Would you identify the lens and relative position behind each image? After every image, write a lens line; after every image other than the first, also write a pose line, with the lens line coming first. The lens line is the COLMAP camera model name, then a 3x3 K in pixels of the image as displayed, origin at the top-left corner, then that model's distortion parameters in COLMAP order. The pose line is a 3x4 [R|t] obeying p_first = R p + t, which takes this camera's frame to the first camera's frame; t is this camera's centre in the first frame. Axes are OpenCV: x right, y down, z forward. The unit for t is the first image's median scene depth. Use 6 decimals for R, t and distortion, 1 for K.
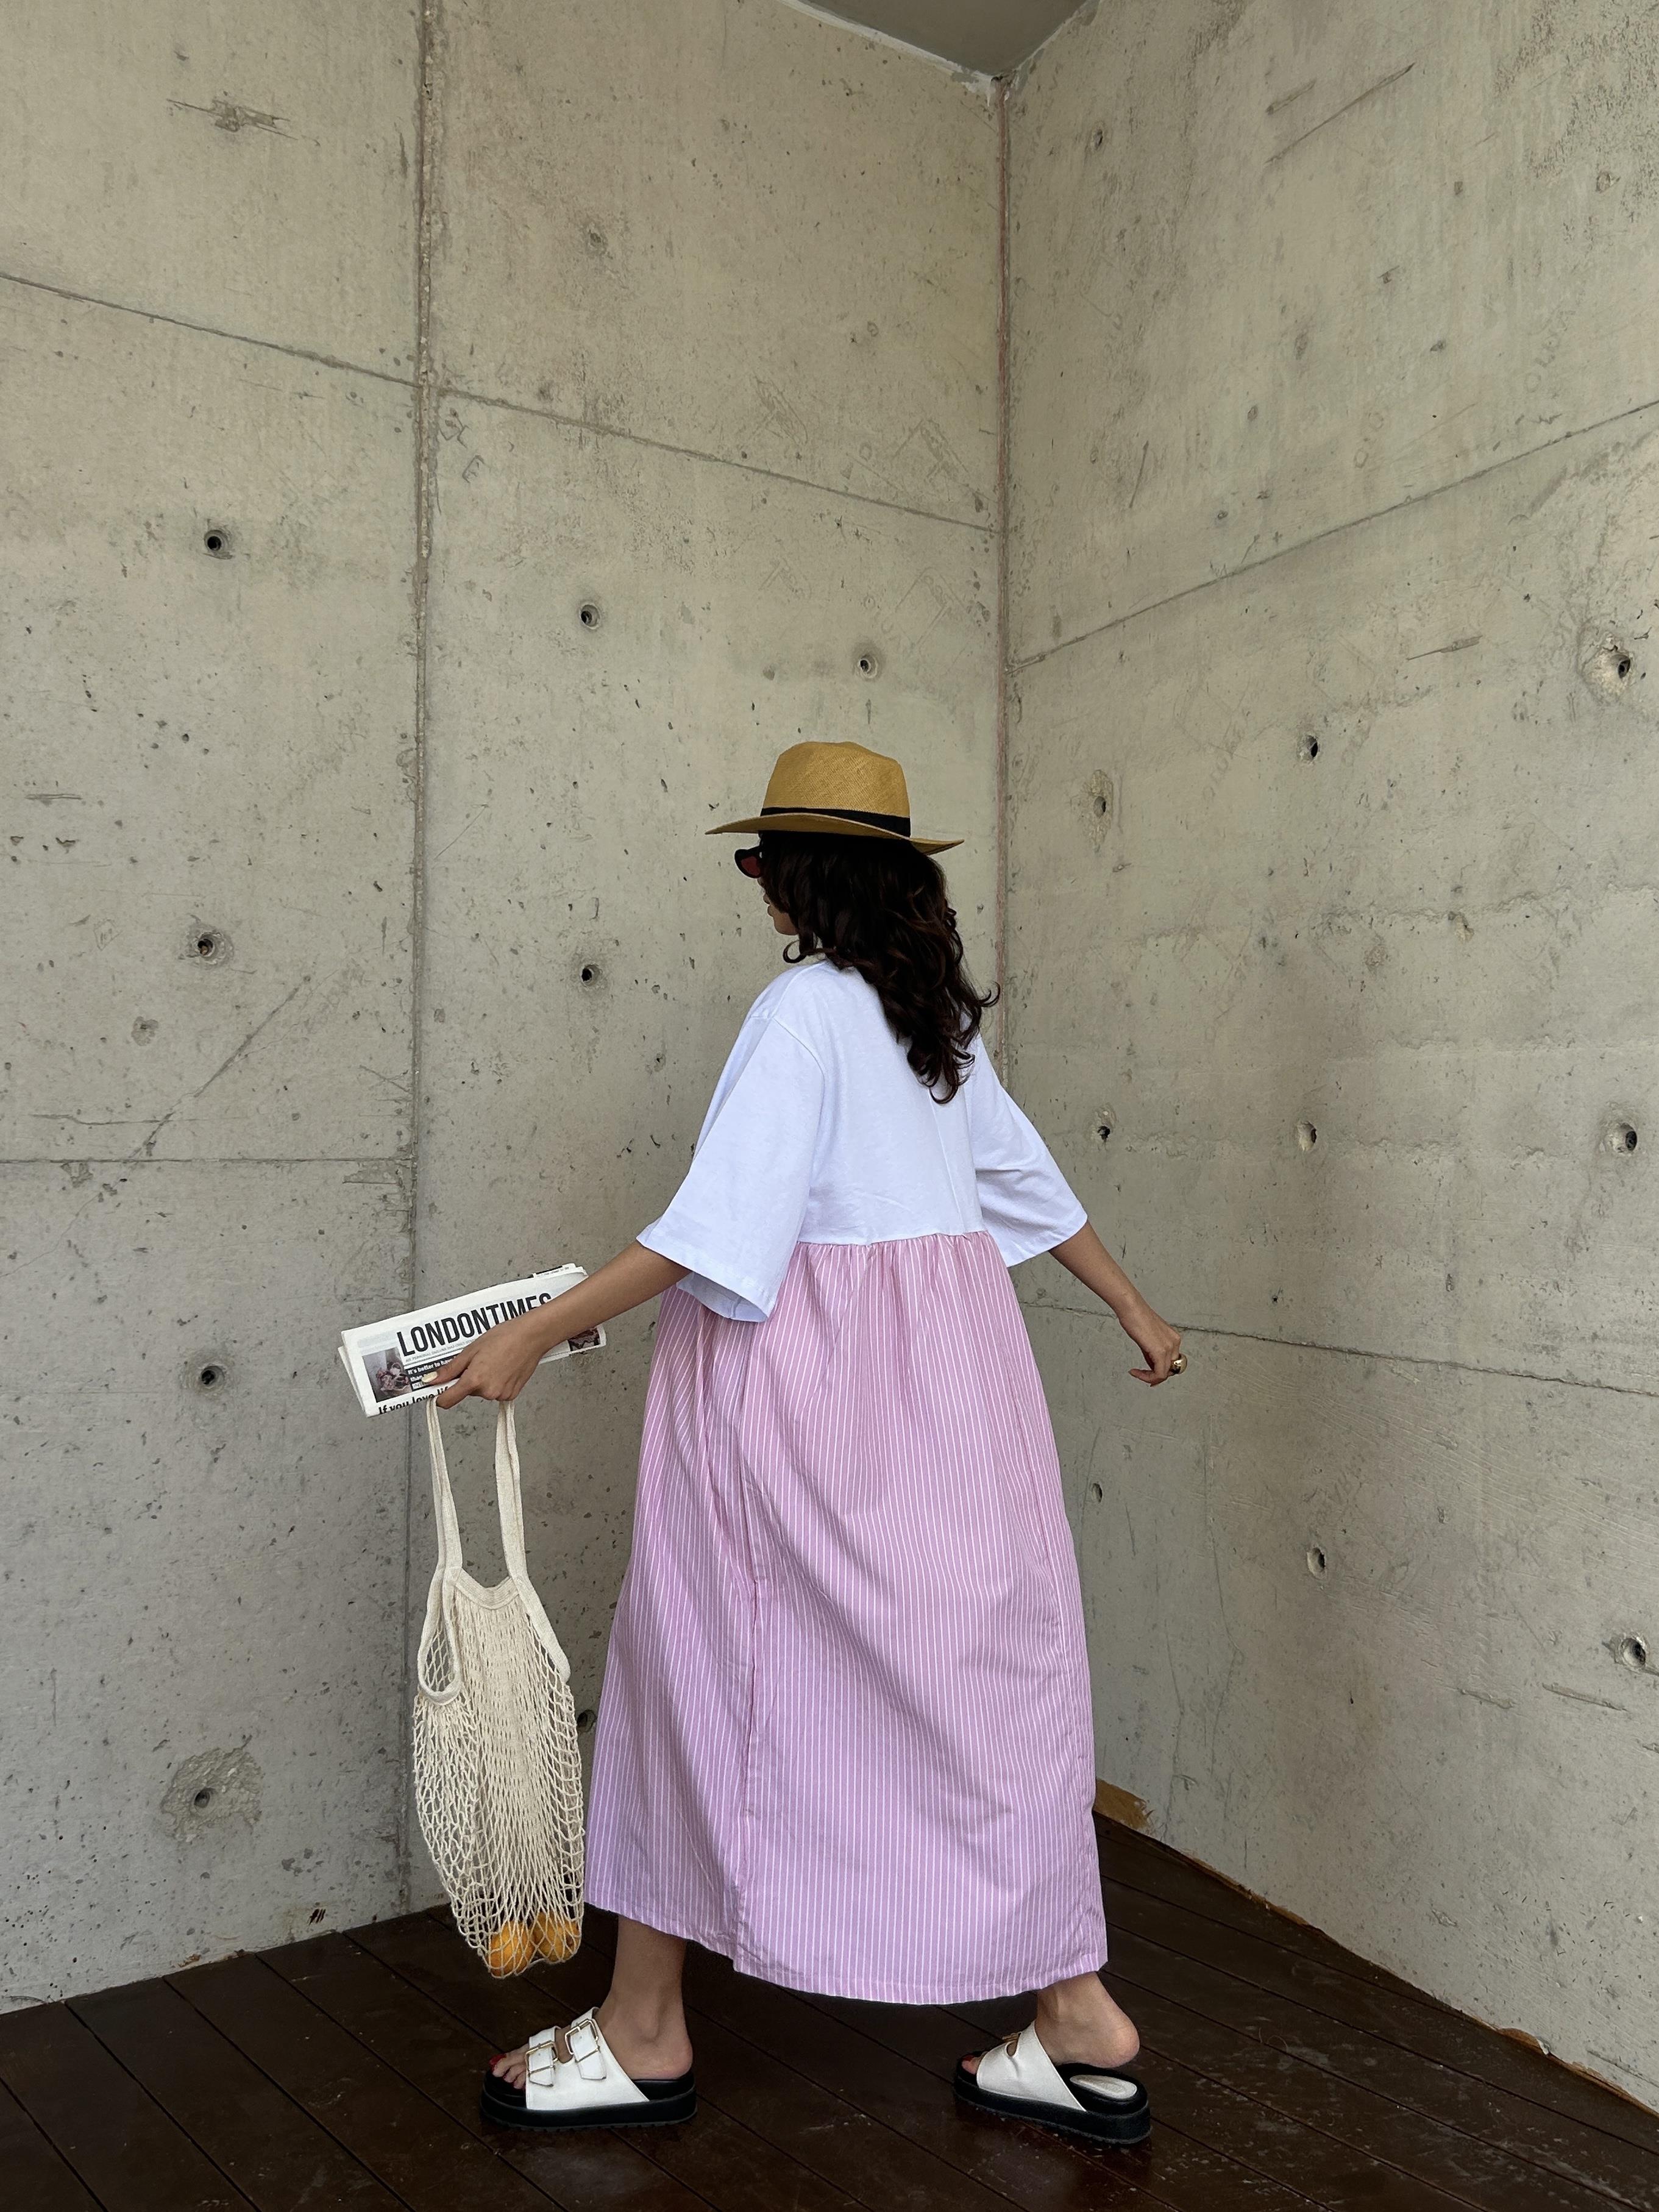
lens RADIAL K [[1952.5, 0, 849.5], [0, 1952.5, 1014.8], [0, 0, 1]] dist [0.108518, -0.251379]
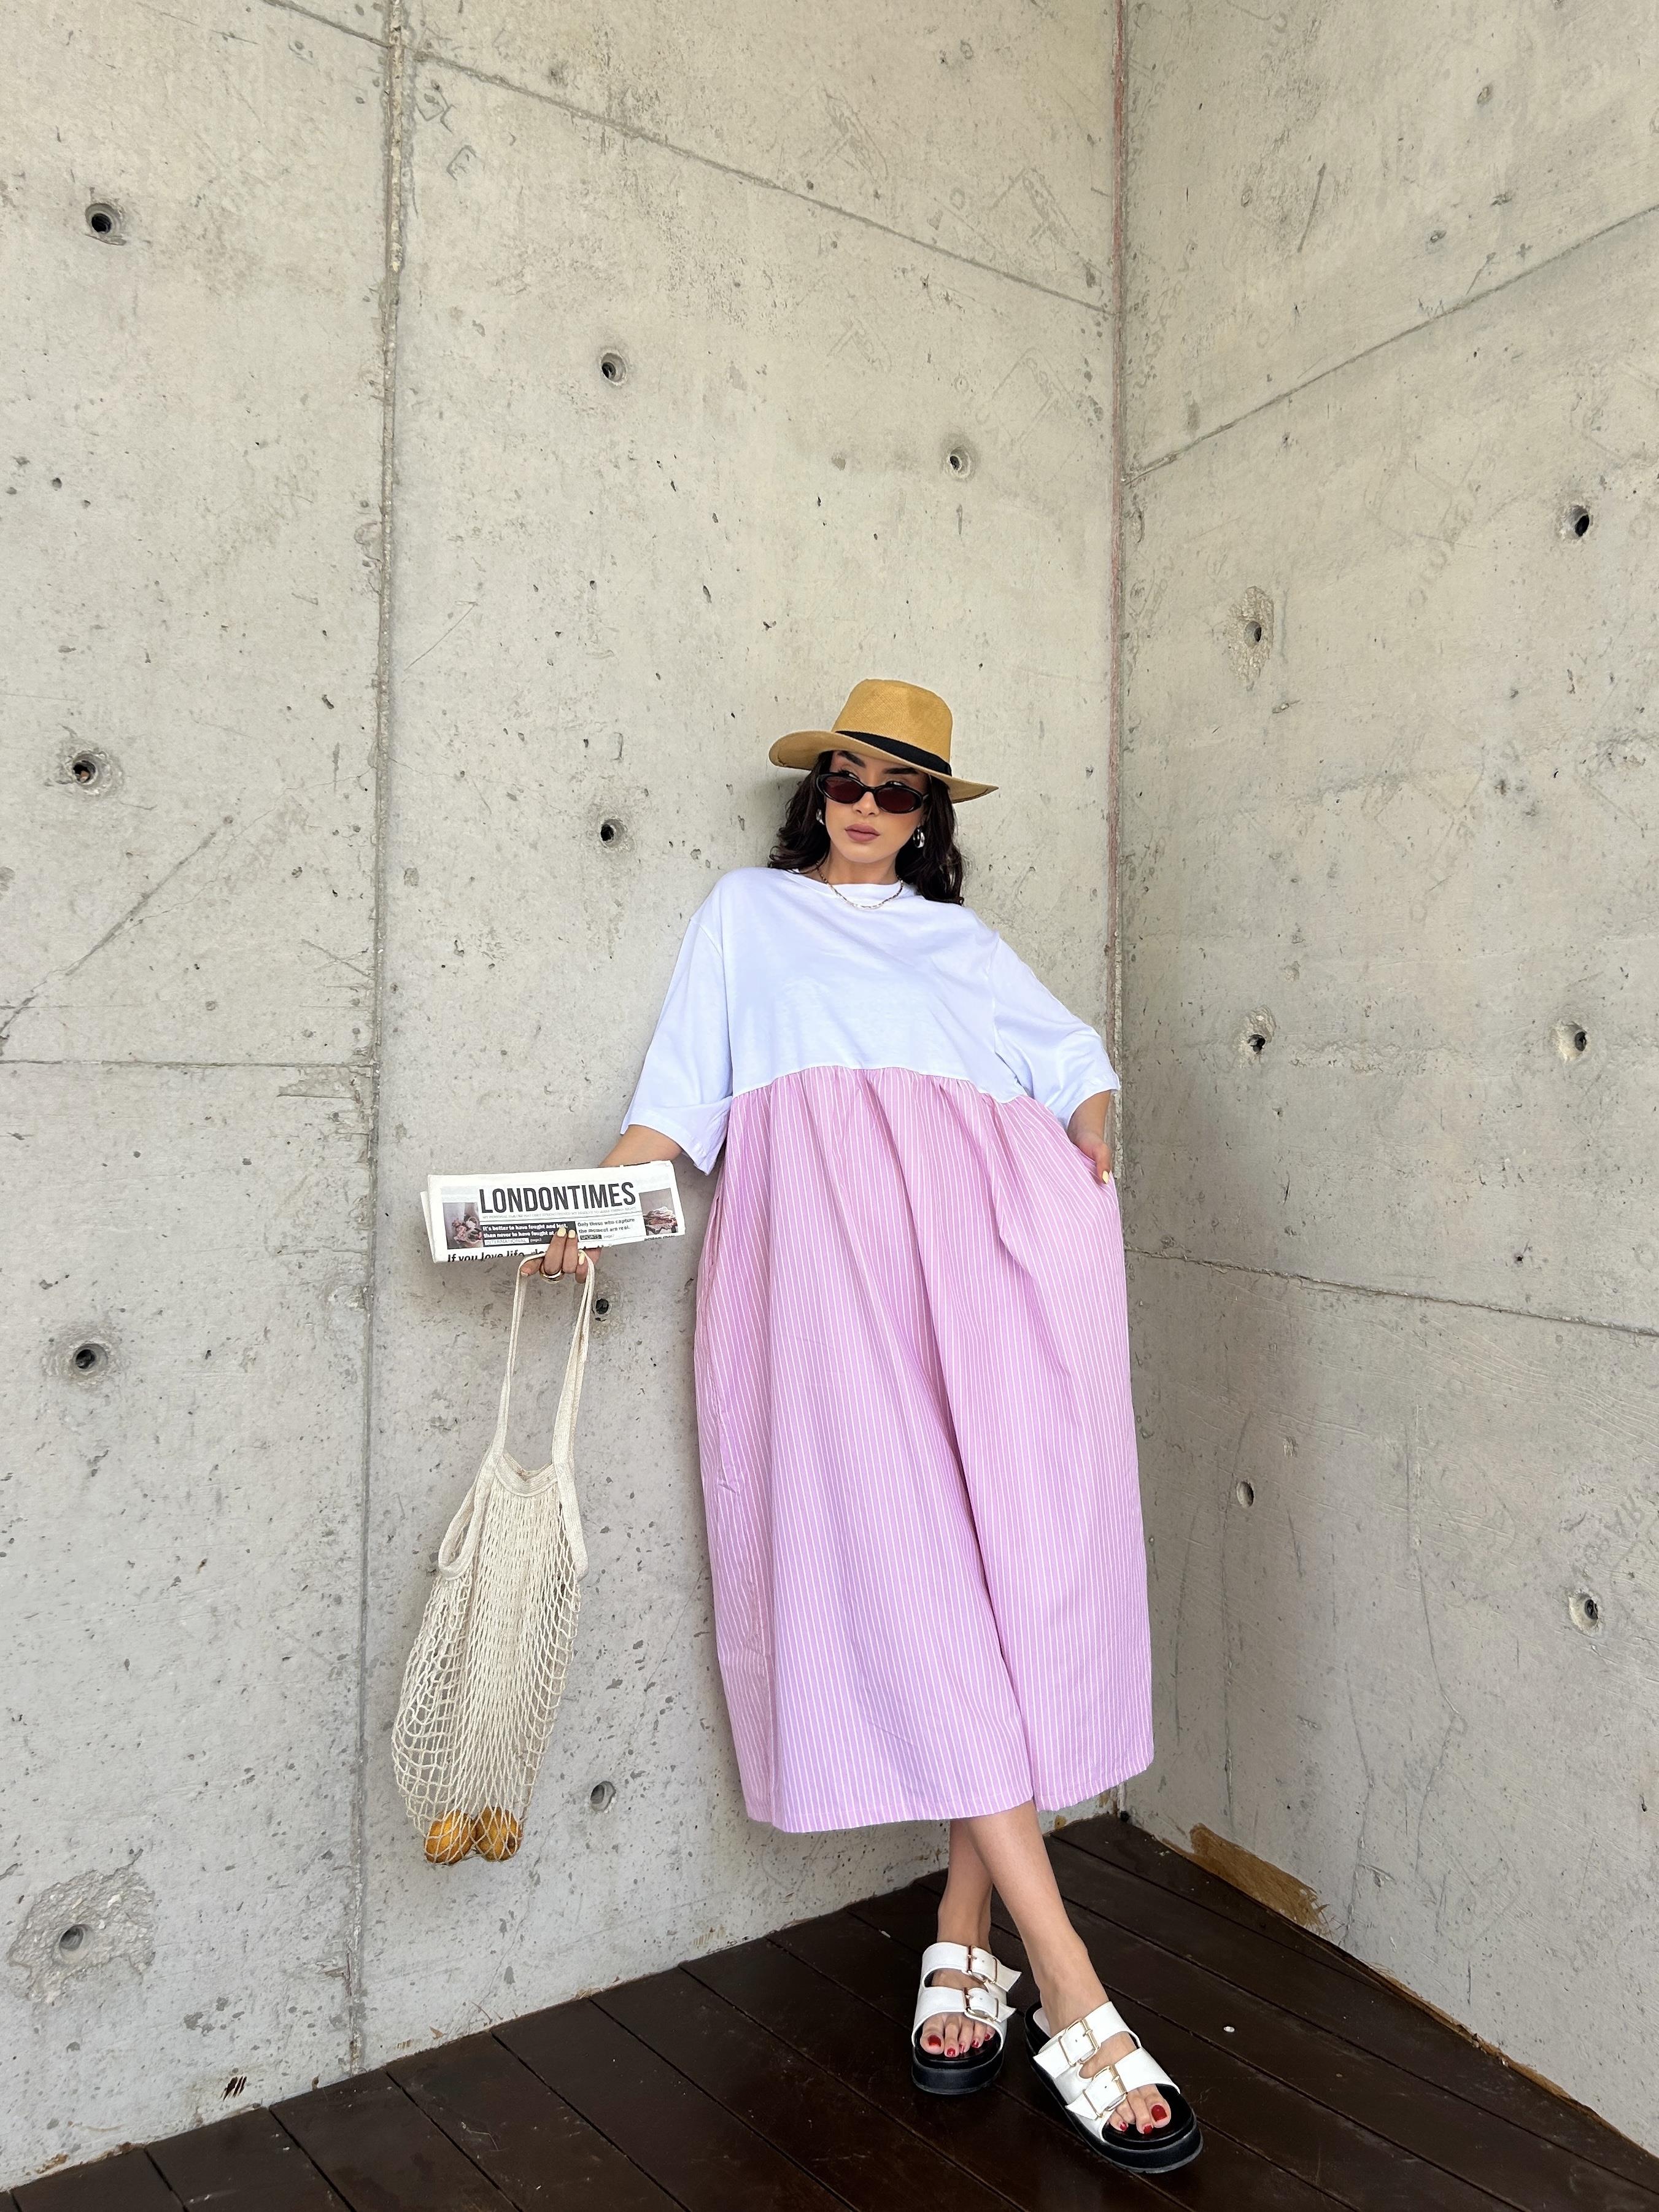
lens RADIAL K [[1818.2, 0, 870.5], [0, 1818.2, 976.8], [0, 0, 1]] dist [0.034442, -0.037639]
pose [[0.999964, 0.006148, 0.005775, -0.036474], [-0.006205, 0.999933, 0.009809, 0.031491], [-0.005714, -0.009844, 0.999935, 0.301649]]
